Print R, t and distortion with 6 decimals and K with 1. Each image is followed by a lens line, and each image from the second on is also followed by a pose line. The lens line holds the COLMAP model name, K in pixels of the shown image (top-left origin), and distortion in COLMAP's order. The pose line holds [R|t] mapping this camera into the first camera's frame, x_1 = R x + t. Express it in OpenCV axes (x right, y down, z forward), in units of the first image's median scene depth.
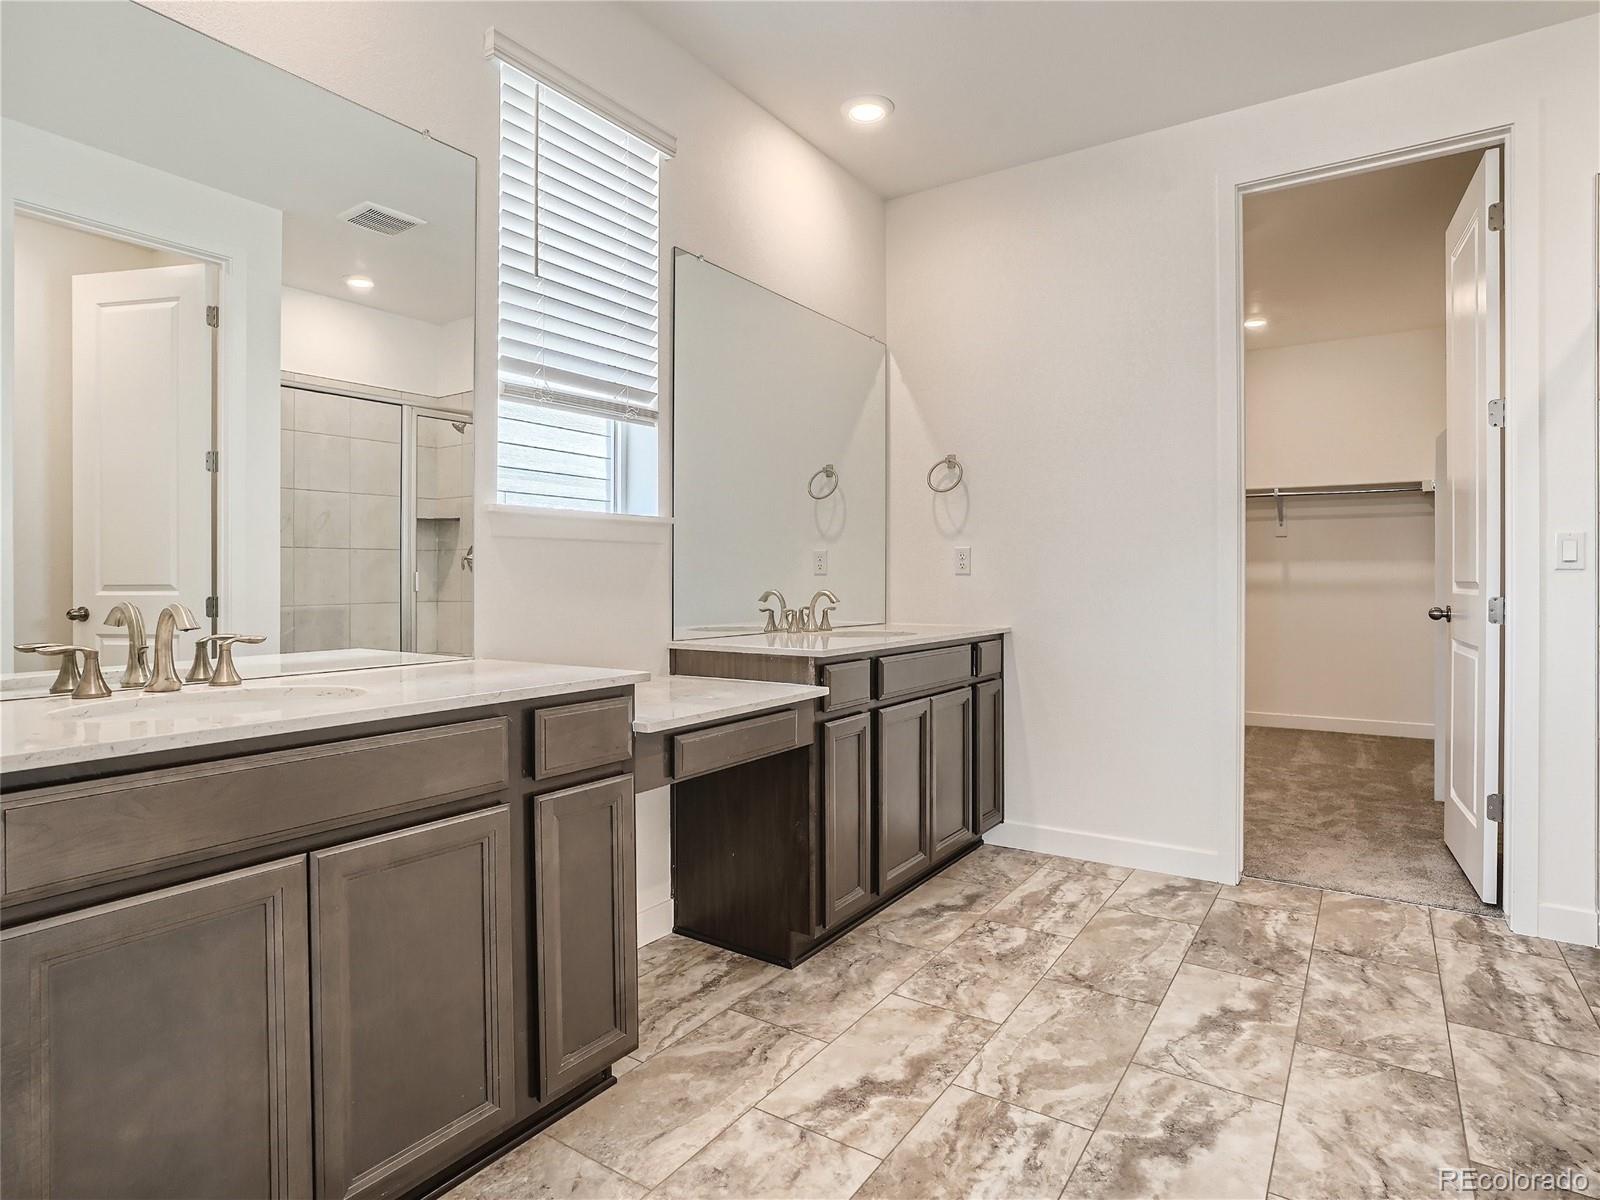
lens RADIAL K [[853.9, 0, 803.1], [0, 853.9, 588.8], [0, 0, 1]] dist [-0.061331, 0.028721]
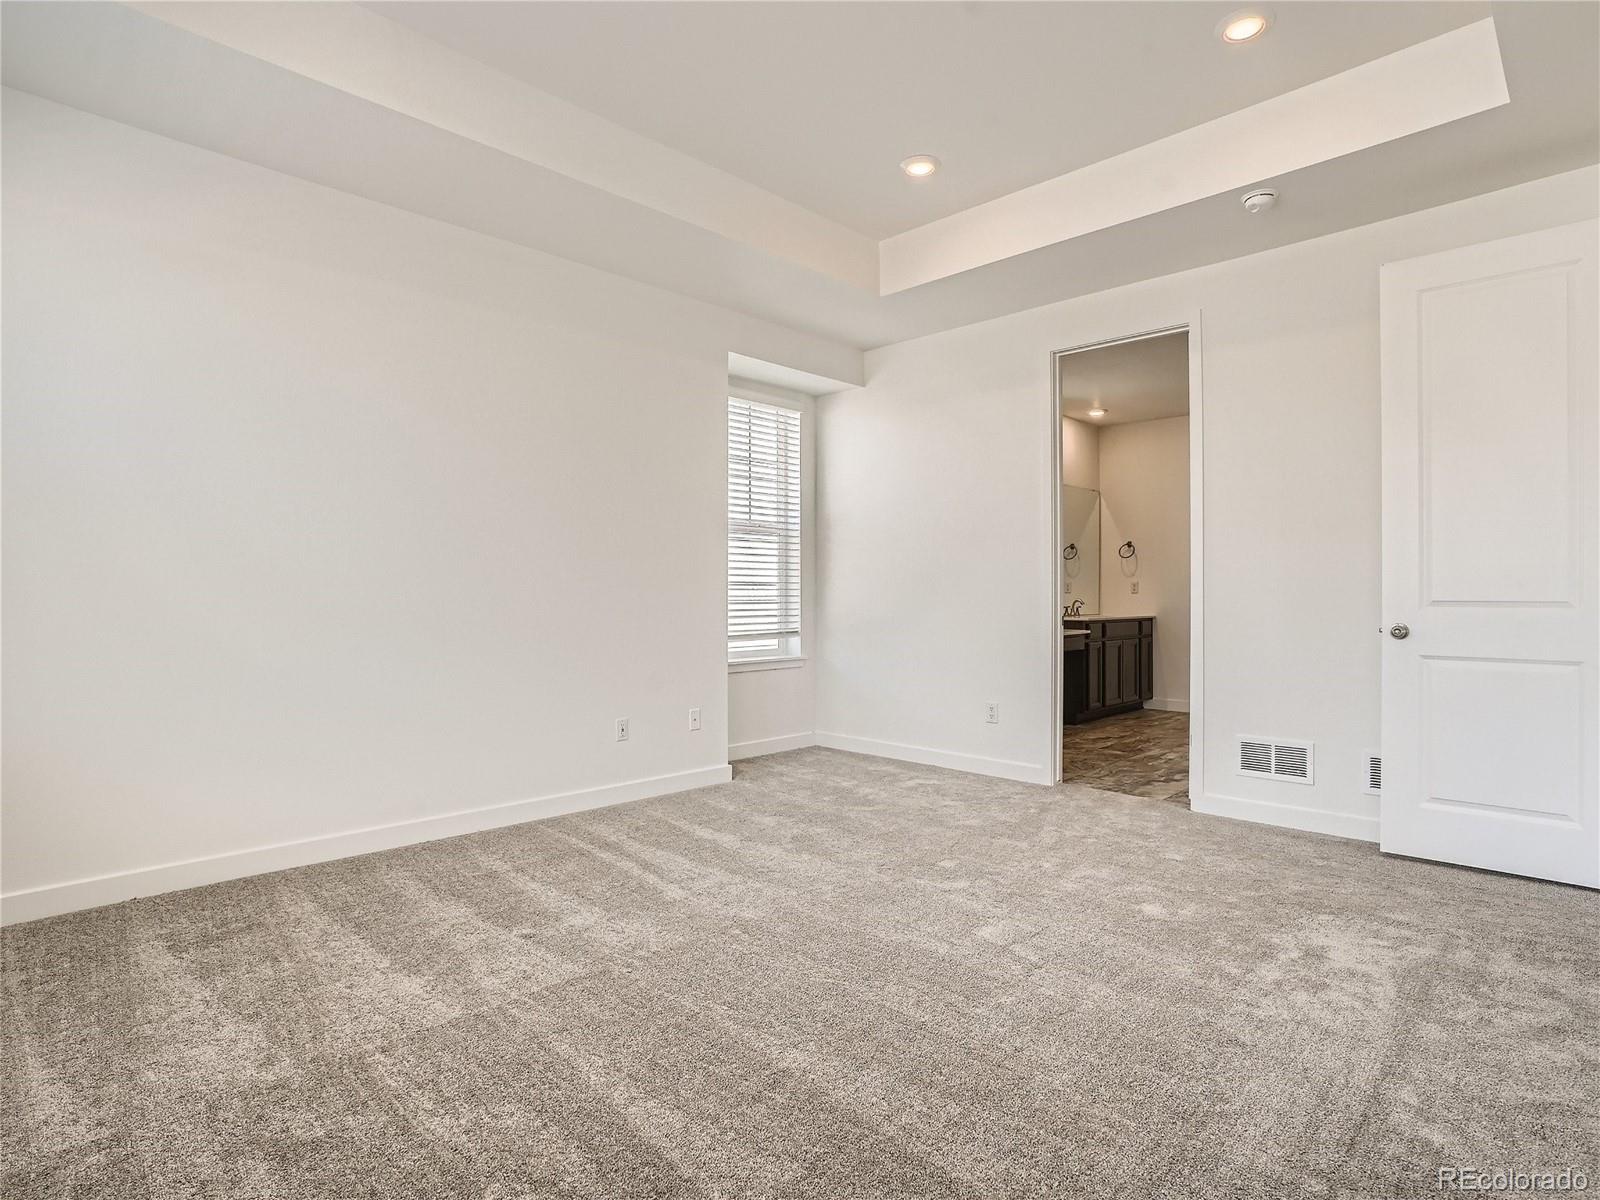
lens RADIAL K [[853.9, 0, 803.1], [0, 853.9, 588.8], [0, 0, 1]] dist [-0.061331, 0.028721]
pose [[0.983591, 0.003233, -0.180383, -0.364534], [-0.005619, 0.999903, -0.012718, 0.007980], [0.180325, 0.013523, 0.983514, -1.830496]]
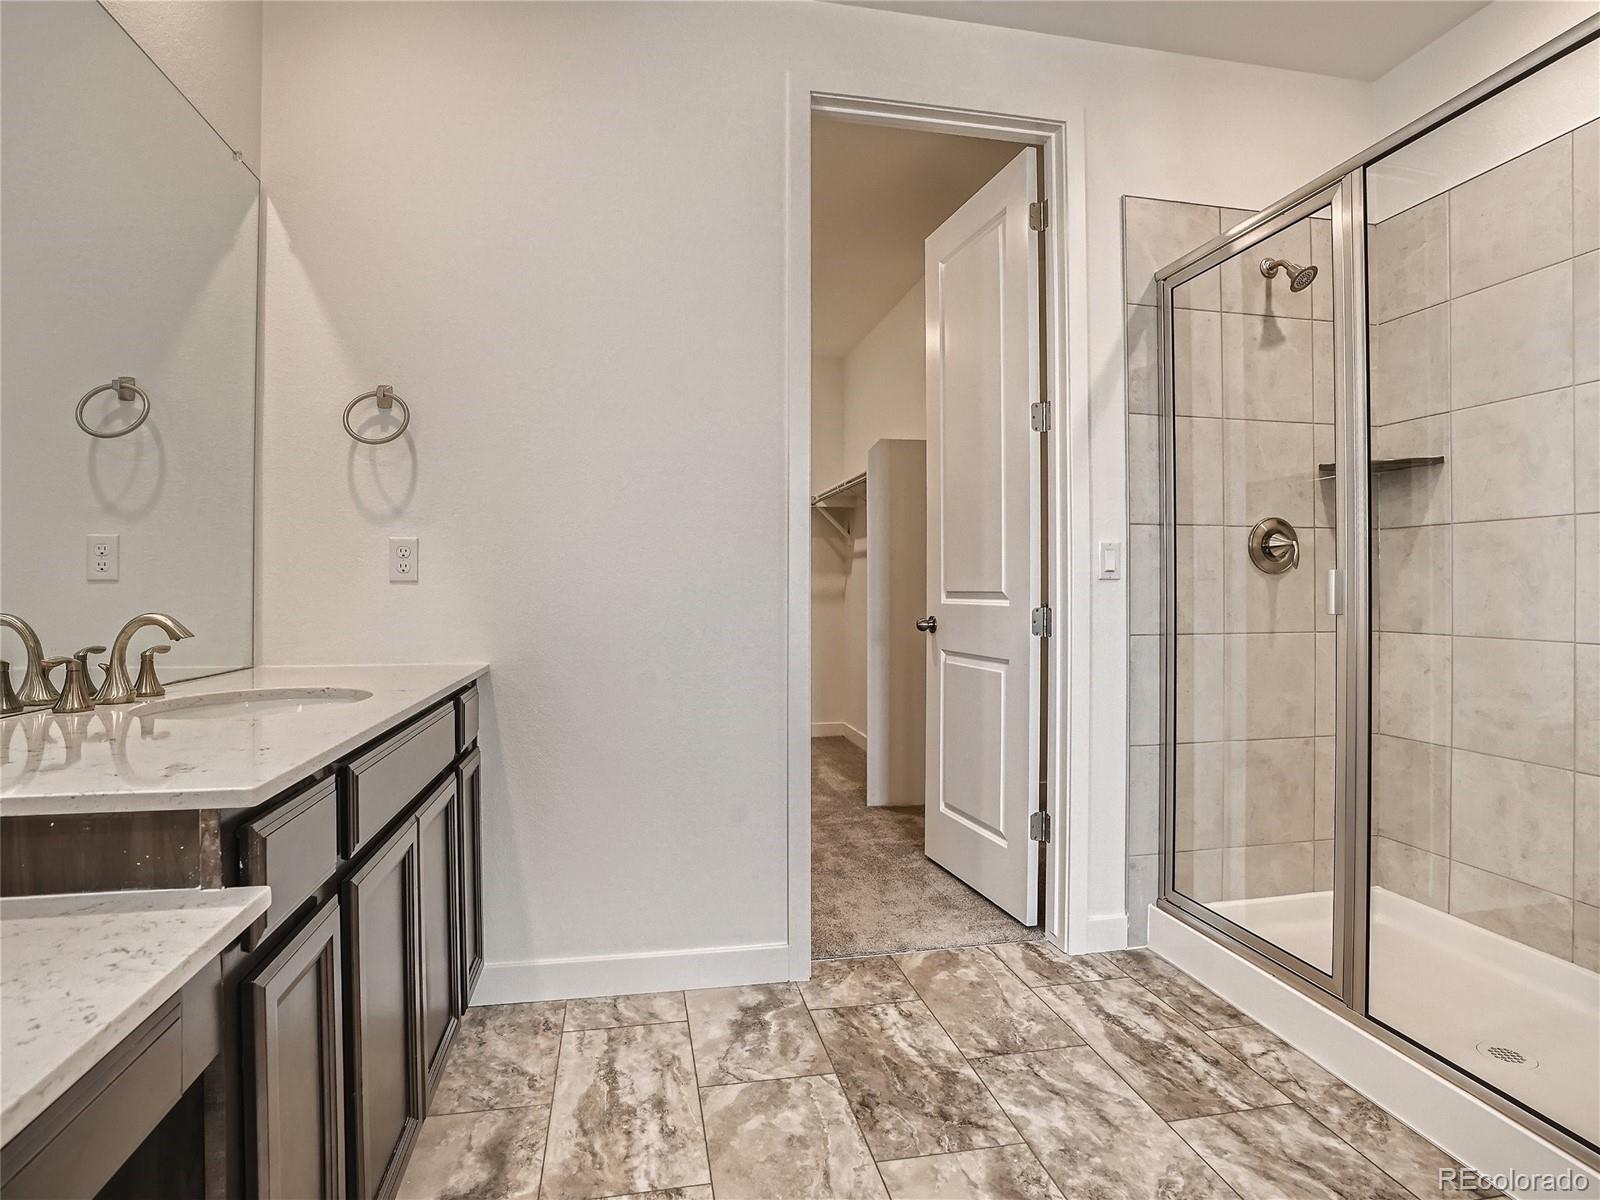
lens RADIAL K [[853.9, 0, 803.1], [0, 853.9, 588.8], [0, 0, 1]] dist [-0.061331, 0.028721]
pose [[0.711610, 0.000432, 0.702574, -0.045926], [0.009259, 0.999907, -0.009993, -0.004150], [-0.702513, 0.013616, 0.711540, 0.465598]]
